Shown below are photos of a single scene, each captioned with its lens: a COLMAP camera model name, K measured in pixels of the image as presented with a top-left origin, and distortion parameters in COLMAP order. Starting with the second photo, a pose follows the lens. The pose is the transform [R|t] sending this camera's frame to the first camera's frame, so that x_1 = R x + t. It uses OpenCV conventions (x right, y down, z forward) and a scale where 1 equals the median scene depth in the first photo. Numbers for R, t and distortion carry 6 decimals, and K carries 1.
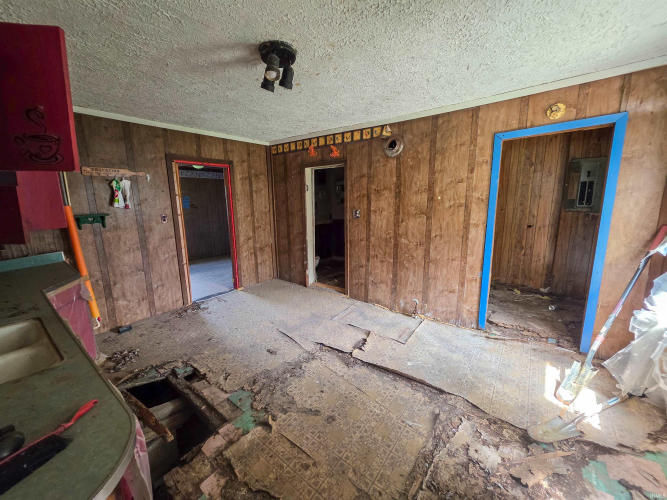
lens RADIAL K [[268.5, 0, 330.7], [0, 268.5, 249.1], [0, 0, 1]] dist [0.000504, -0.000298]
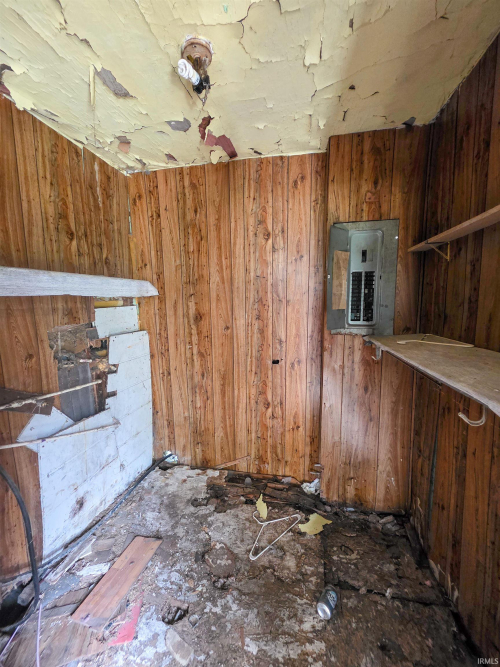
lens RADIAL K [[268.5, 0, 252.8], [0, 268.5, 334.5], [0, 0, 1]] dist [0.000504, -0.000298]
pose [[0.902773, -0.047490, 0.427487, 0.564631], [0.069361, 0.996952, -0.035724, -0.136811], [-0.424488, 0.061902, 0.903315, 0.650779]]
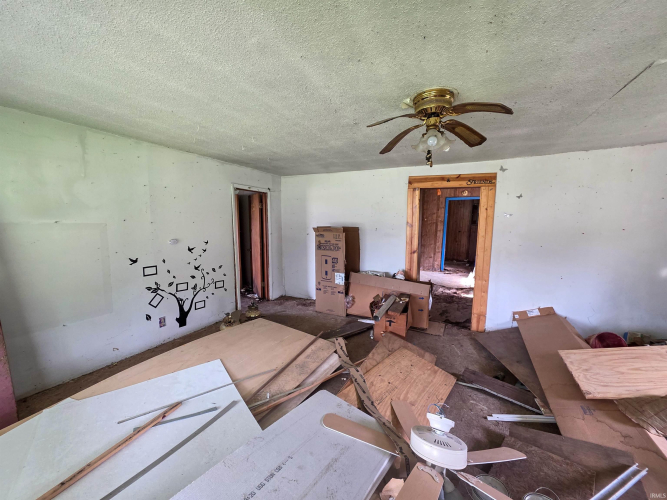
lens RADIAL K [[268.5, 0, 332.2], [0, 268.5, 250.2], [0, 0, 1]] dist [0.000504, -0.000298]
pose [[0.984736, -0.002049, 0.174042, -0.794283], [0.006904, 0.999604, -0.027292, 0.138986], [-0.173917, 0.028077, 0.984360, -1.165129]]
